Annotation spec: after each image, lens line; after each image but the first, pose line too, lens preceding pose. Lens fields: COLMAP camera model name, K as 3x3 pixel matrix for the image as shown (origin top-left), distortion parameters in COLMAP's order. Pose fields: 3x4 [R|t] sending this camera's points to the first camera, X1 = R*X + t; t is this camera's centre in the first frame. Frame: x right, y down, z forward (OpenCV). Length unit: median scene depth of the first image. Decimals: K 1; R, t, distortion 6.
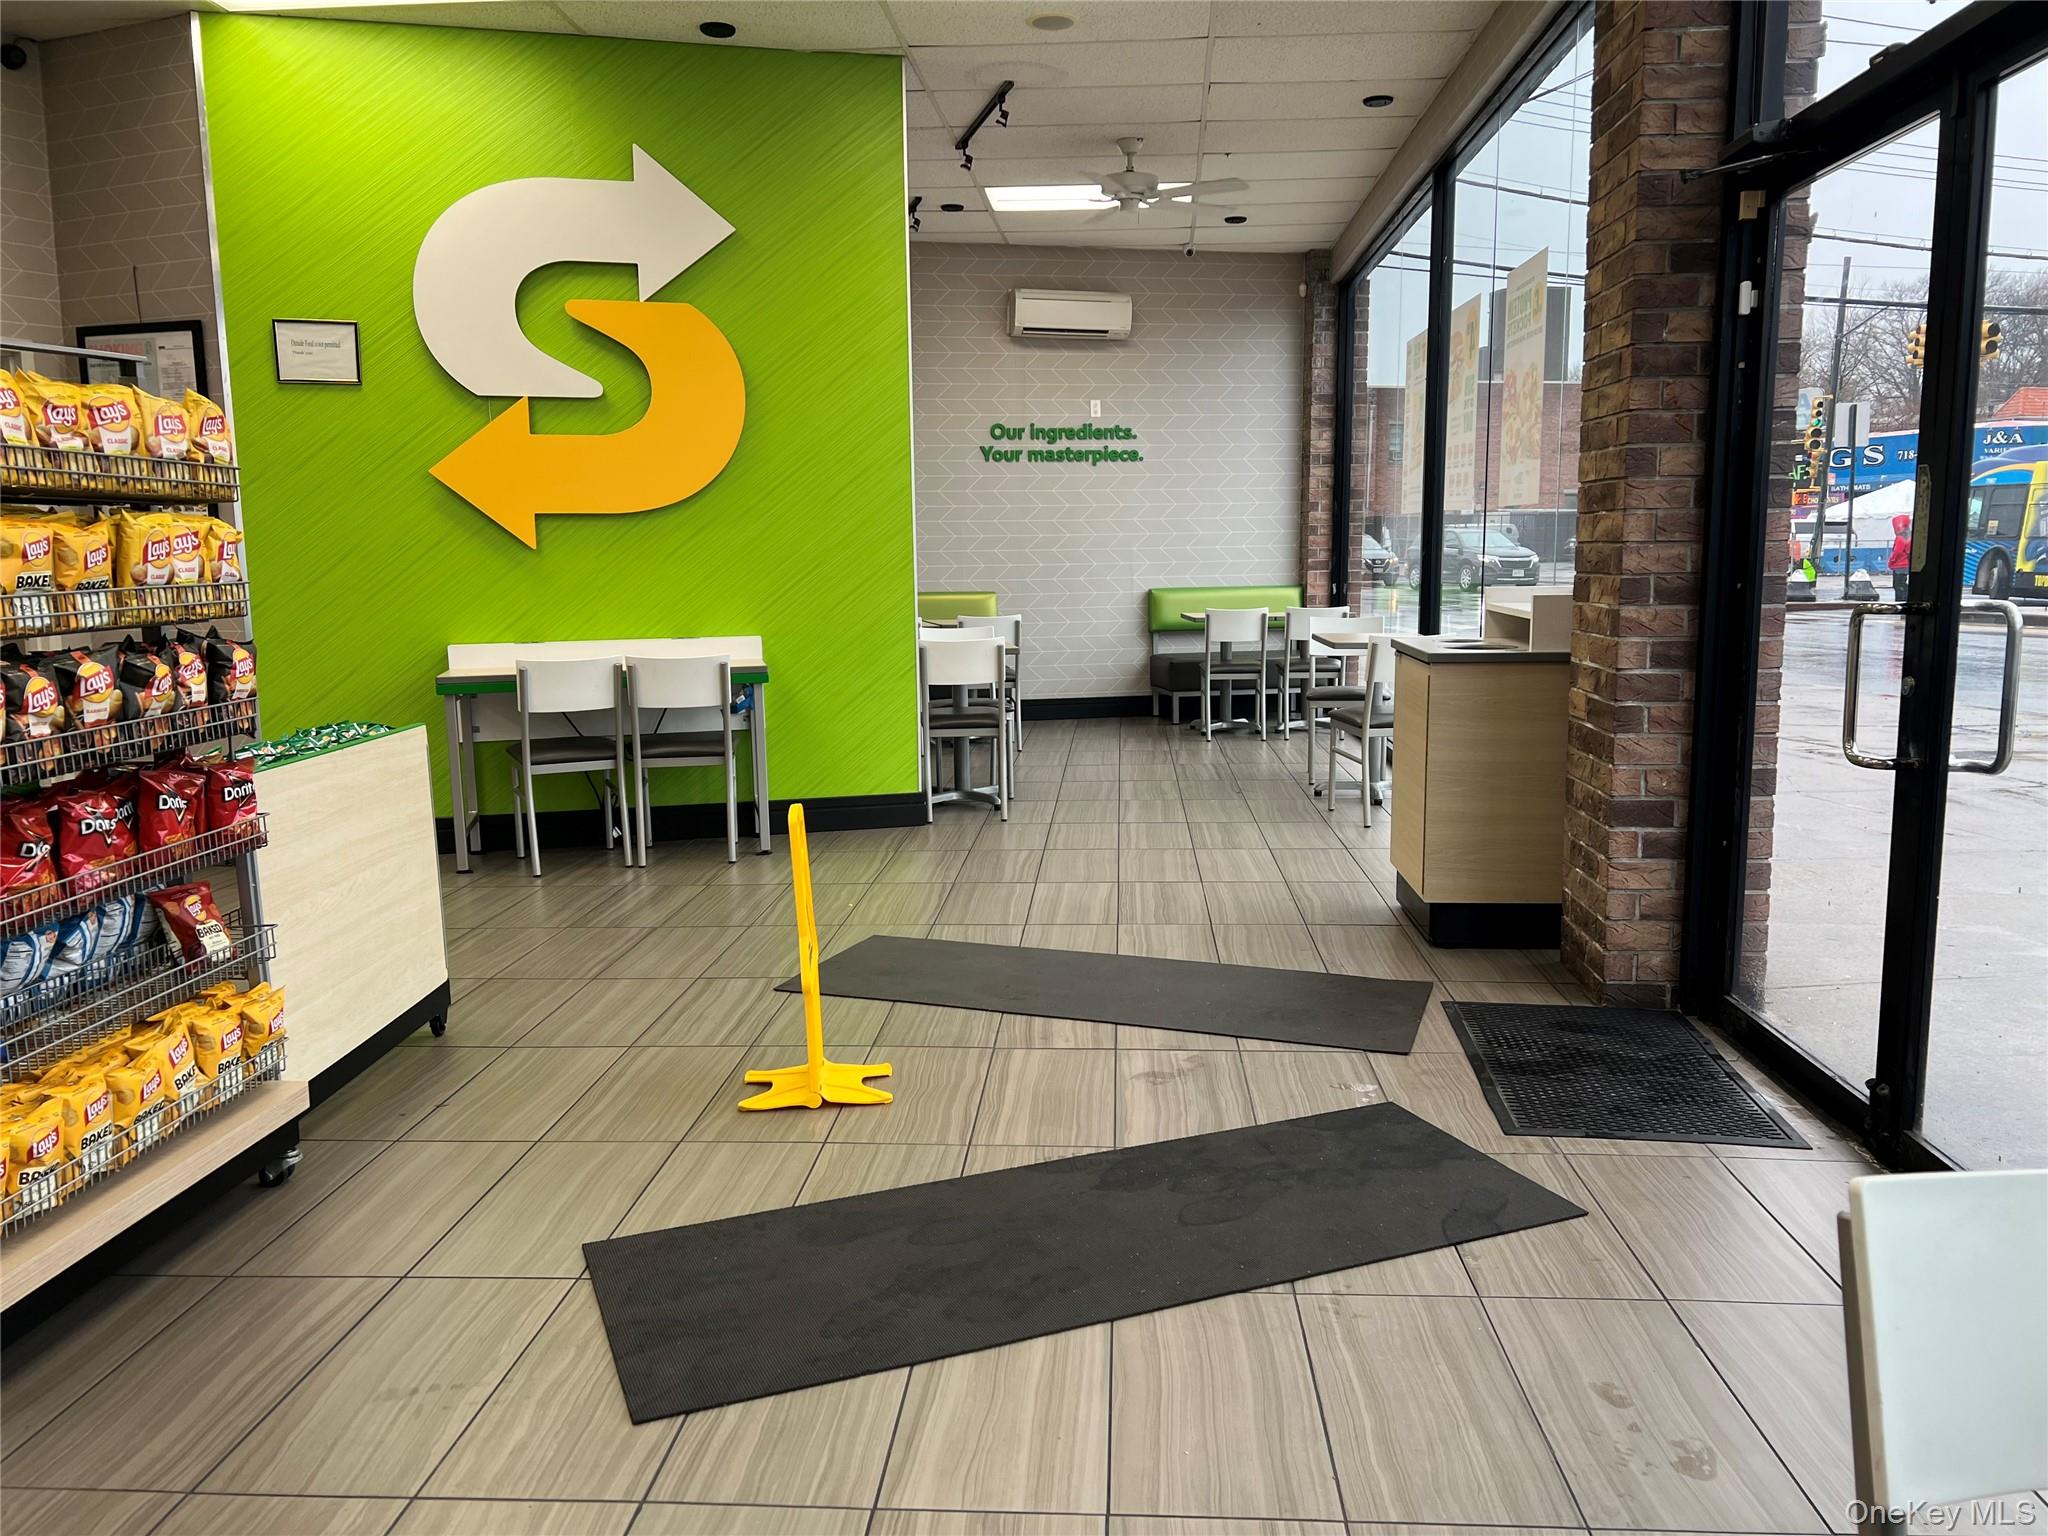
lens RADIAL K [[1532.2, 0, 1045.9], [0, 1532.2, 766.8], [0, 0, 1]] dist [0.074348, -0.078591]
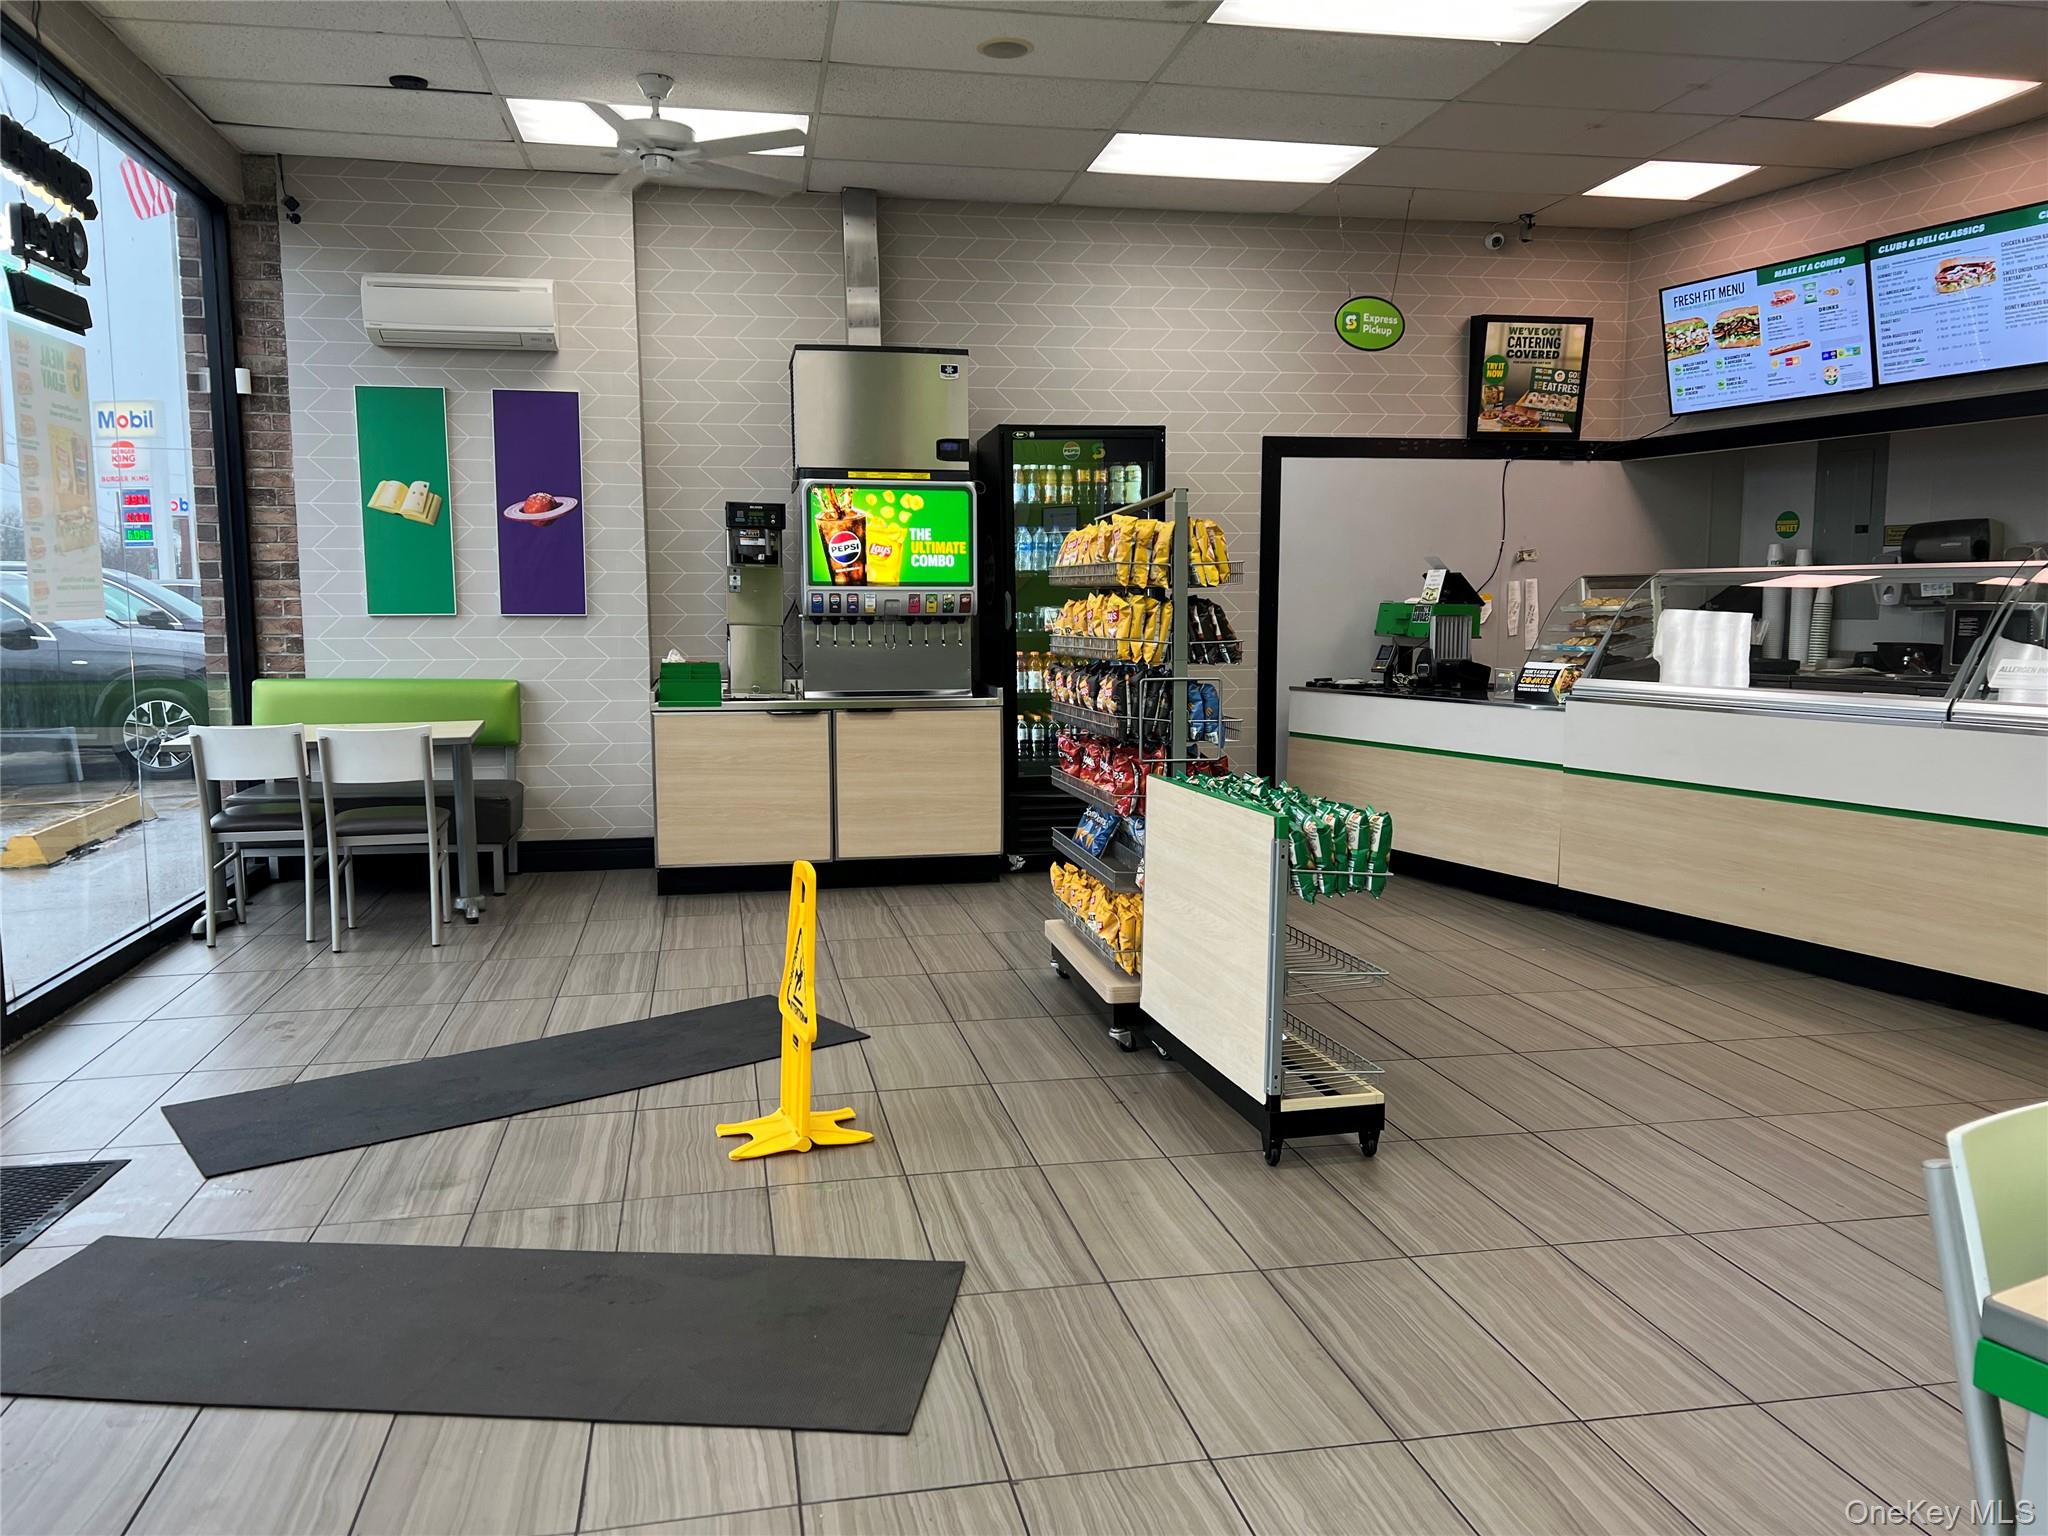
lens RADIAL K [[1533.5, 0, 1017.2], [0, 1533.5, 770.1], [0, 0, 1]] dist [0.081712, -0.095871]
pose [[-0.968911, 0.039474, -0.244242, -0.045667], [-0.022858, 0.968686, 0.247235, -0.277008], [0.246353, 0.245132, -0.937668, 1.847274]]
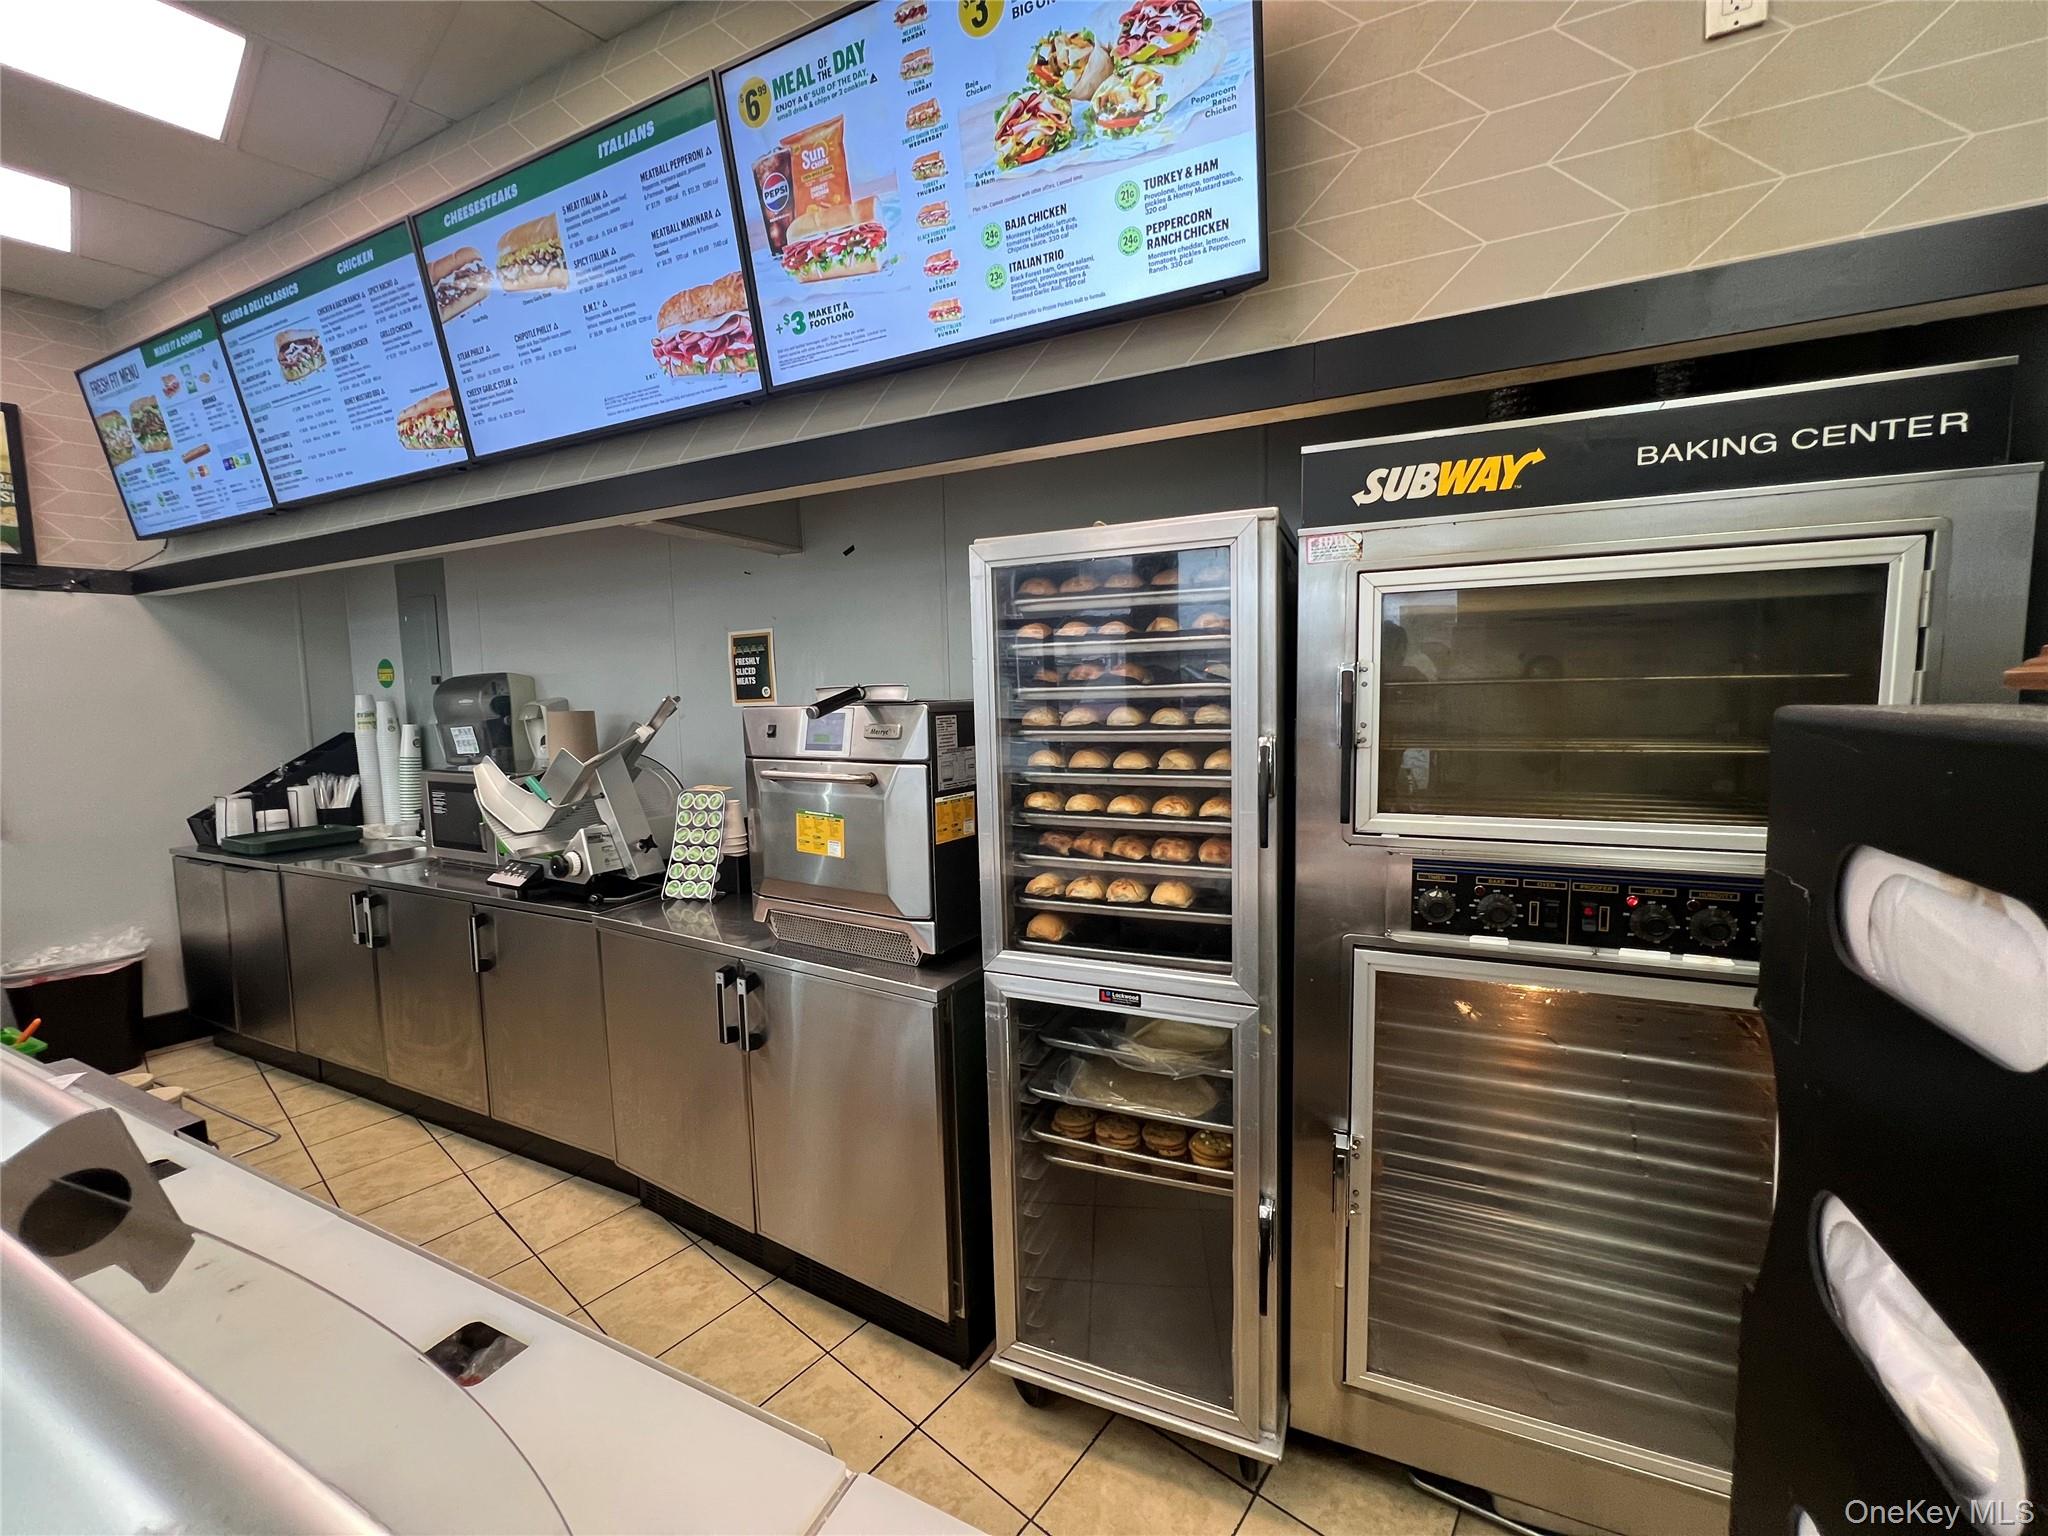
lens RADIAL K [[818.2, 0, 1013.6], [0, 818.2, 762.5], [0, 0, 1]] dist [-0.000982, 0.000031]
pose [[-0.607624, 0.091099, -0.788983, -1.301559], [-0.088237, 0.979507, 0.181053, -0.248471], [0.789308, 0.179630, -0.587133, 1.276834]]
